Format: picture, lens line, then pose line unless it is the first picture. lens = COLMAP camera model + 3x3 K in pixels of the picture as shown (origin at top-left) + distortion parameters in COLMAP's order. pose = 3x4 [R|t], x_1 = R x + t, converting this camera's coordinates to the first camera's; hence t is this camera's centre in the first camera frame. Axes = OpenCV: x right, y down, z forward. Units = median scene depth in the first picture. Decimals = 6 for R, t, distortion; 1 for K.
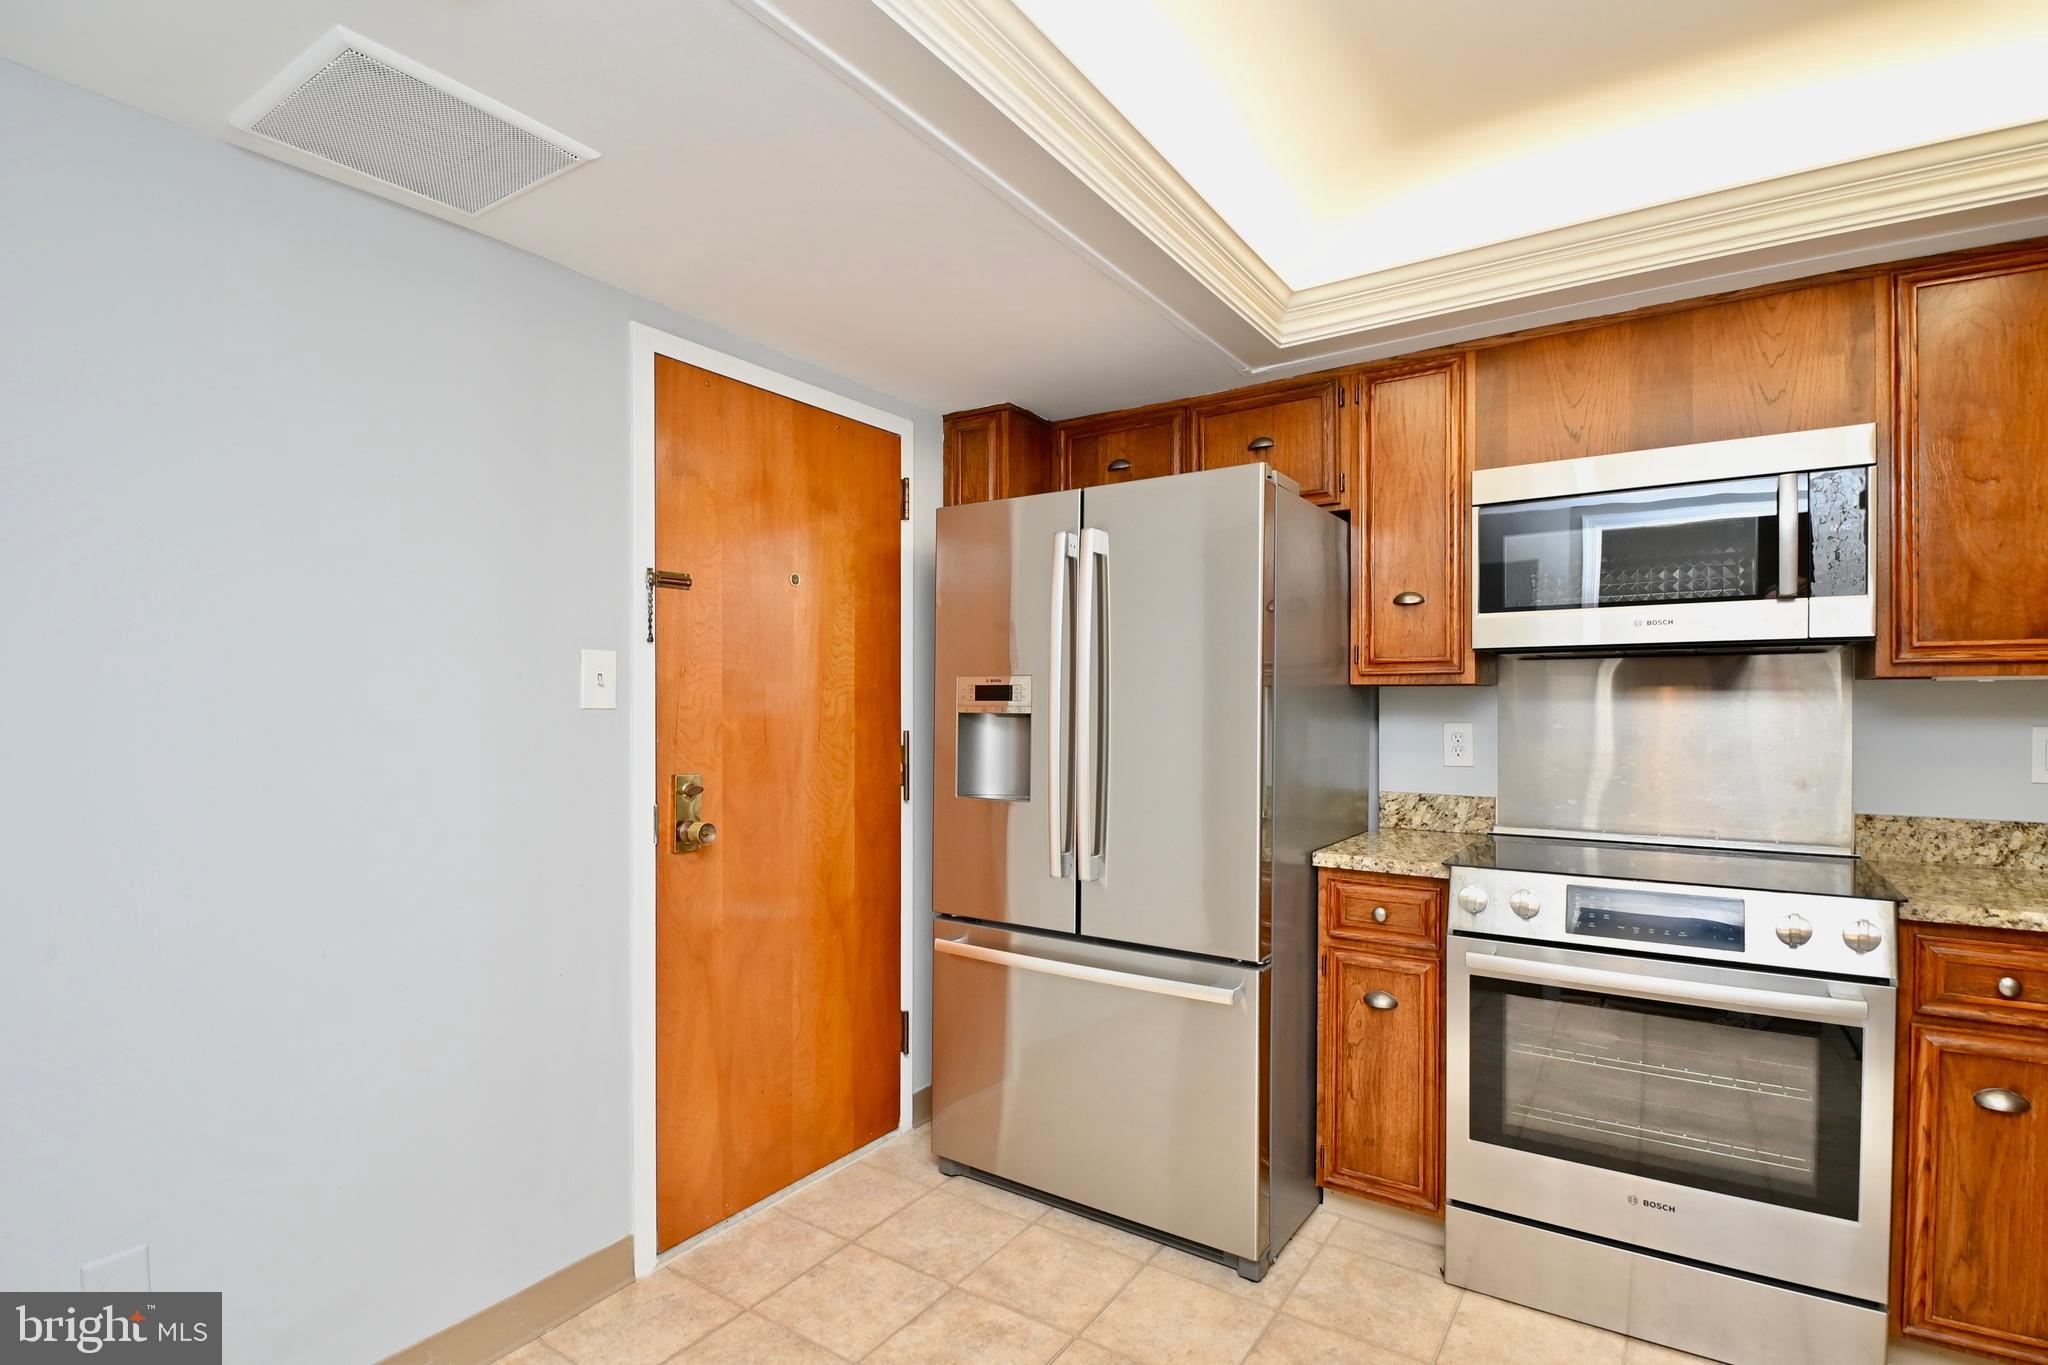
lens RADIAL K [[987.8, 0, 1034.9], [0, 987.8, 710.1], [0, 0, 1]] dist [-0.002555, -0.014634]
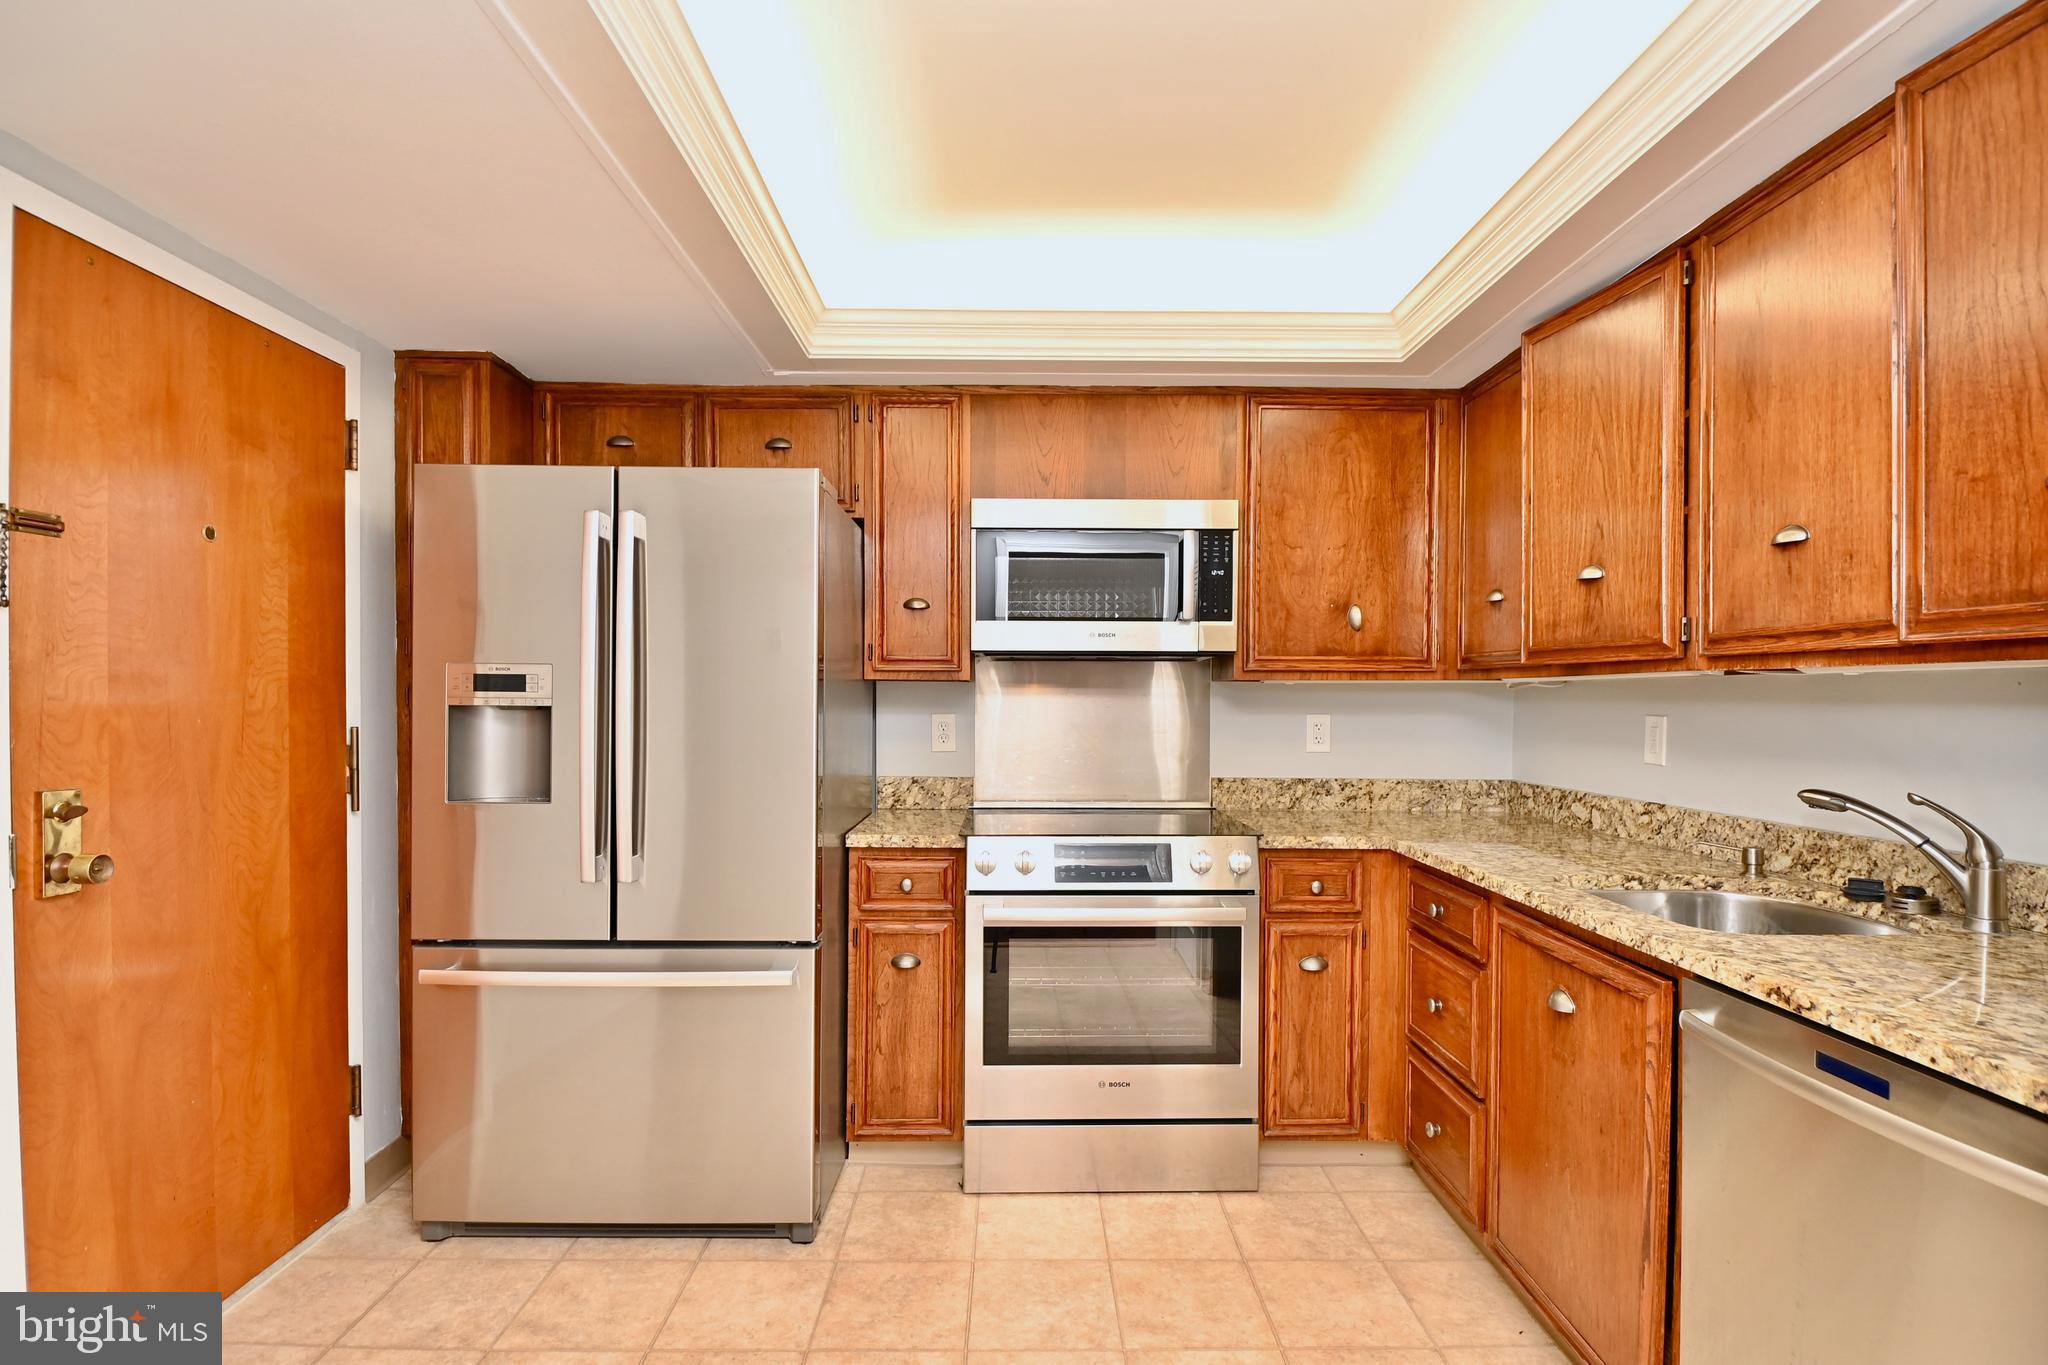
lens RADIAL K [[987.8, 0, 1041.1], [0, 987.8, 710.3], [0, 0, 1]] dist [-0.002555, -0.014634]
pose [[0.815436, -0.003468, 0.578837, -0.177453], [-0.002410, 0.999953, 0.009385, -0.002430], [-0.578842, -0.009048, 0.815389, -0.002995]]
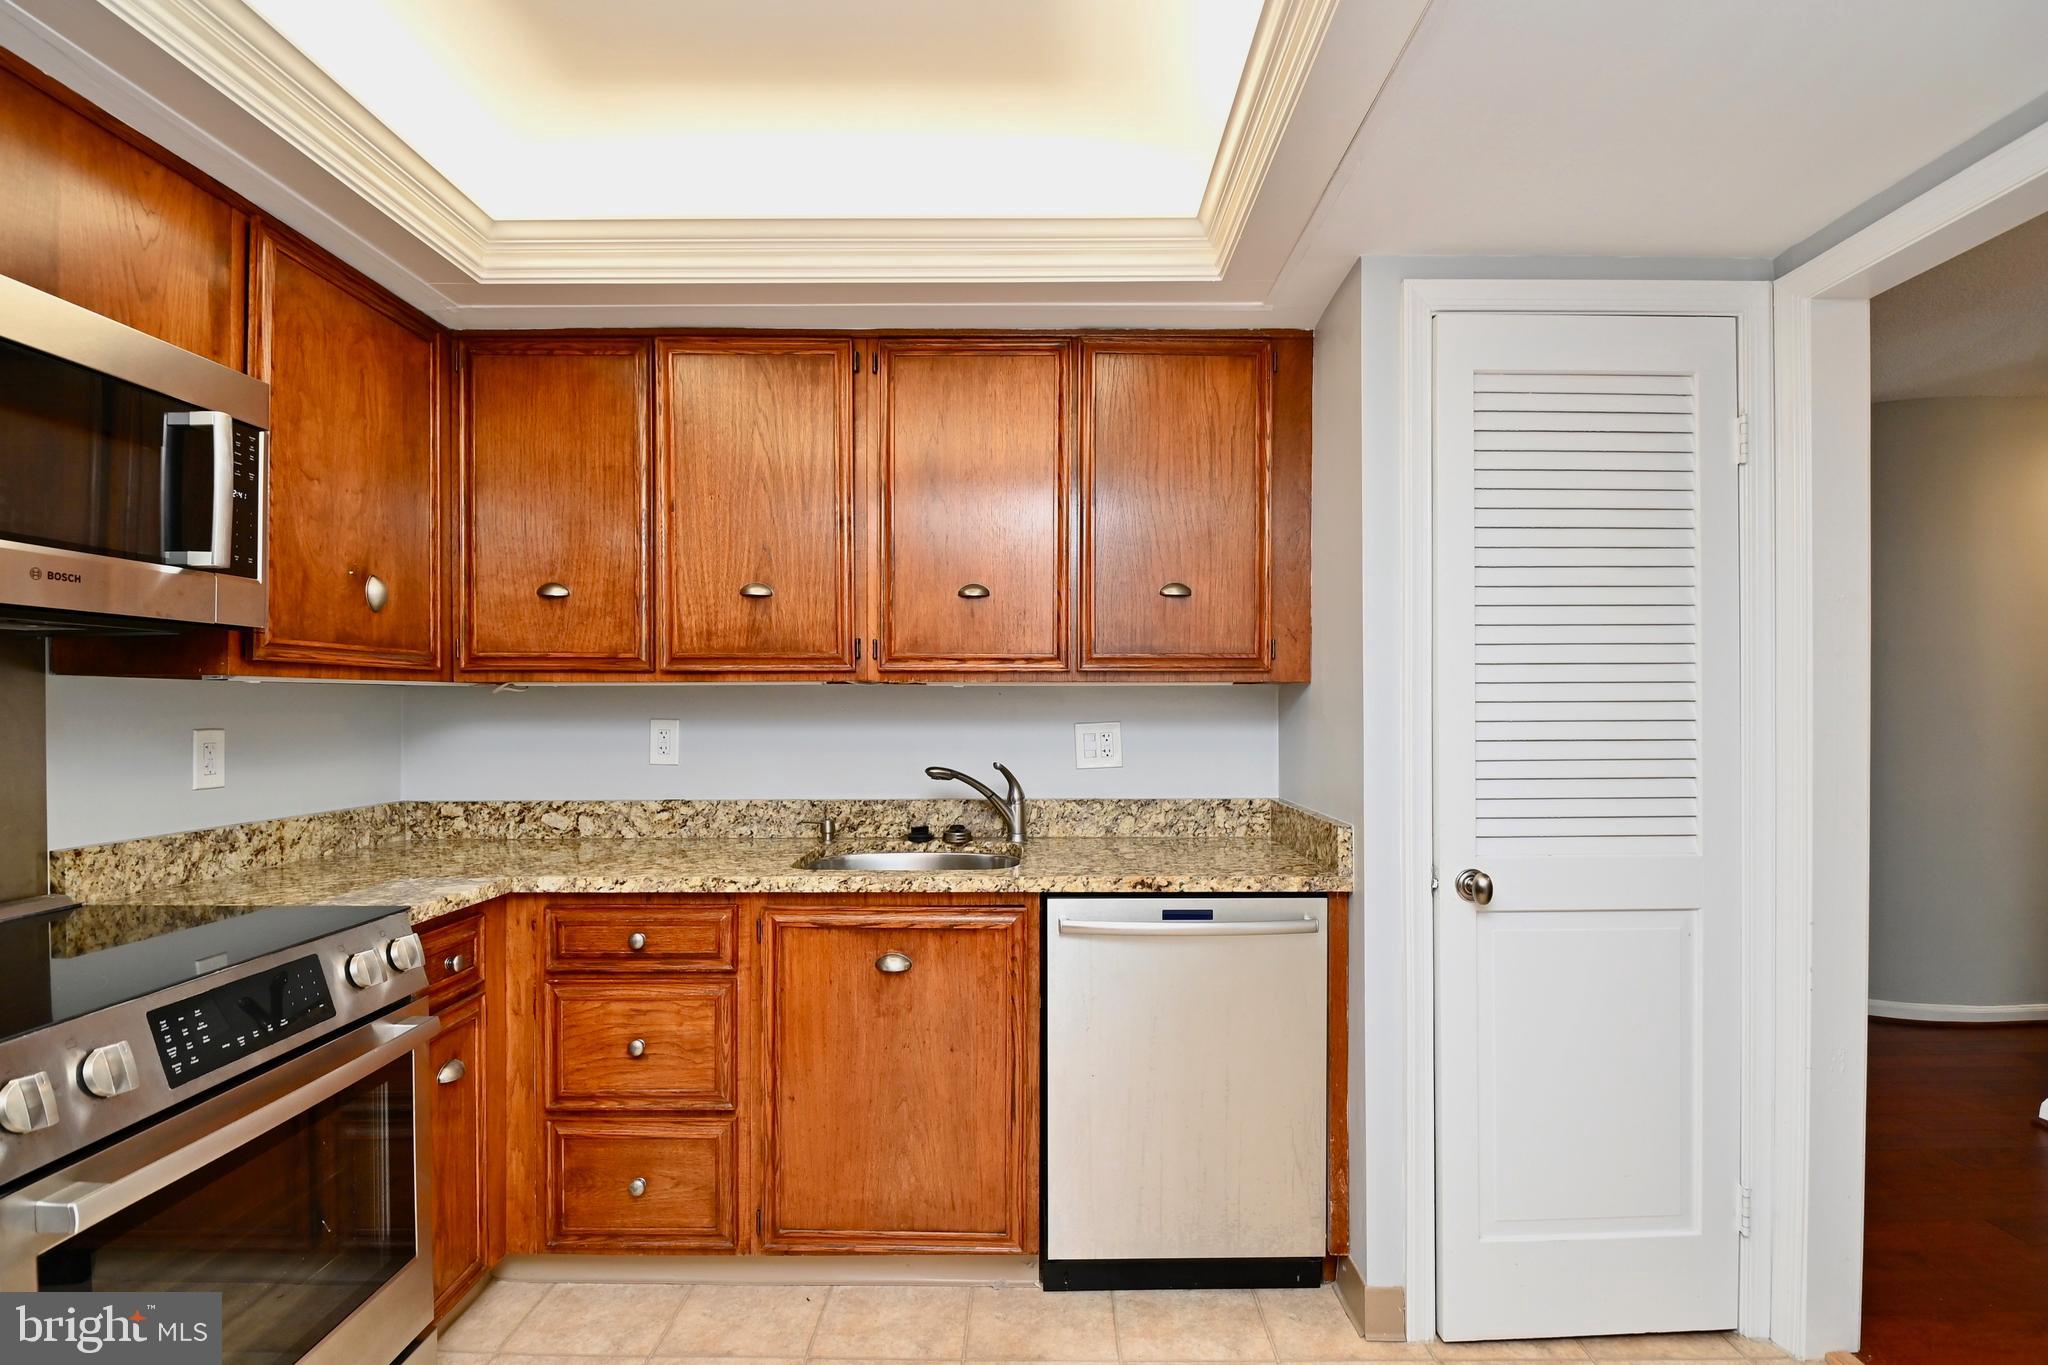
lens RADIAL K [[987.8, 0, 1024.7], [0, 987.8, 708.4], [0, 0, 1]] dist [-0.002555, -0.014634]
pose [[-0.559398, -0.002035, 0.828897, -0.214774], [0.004147, 0.999978, 0.005254, -0.005909], [-0.828889, 0.006377, -0.559377, 0.825833]]
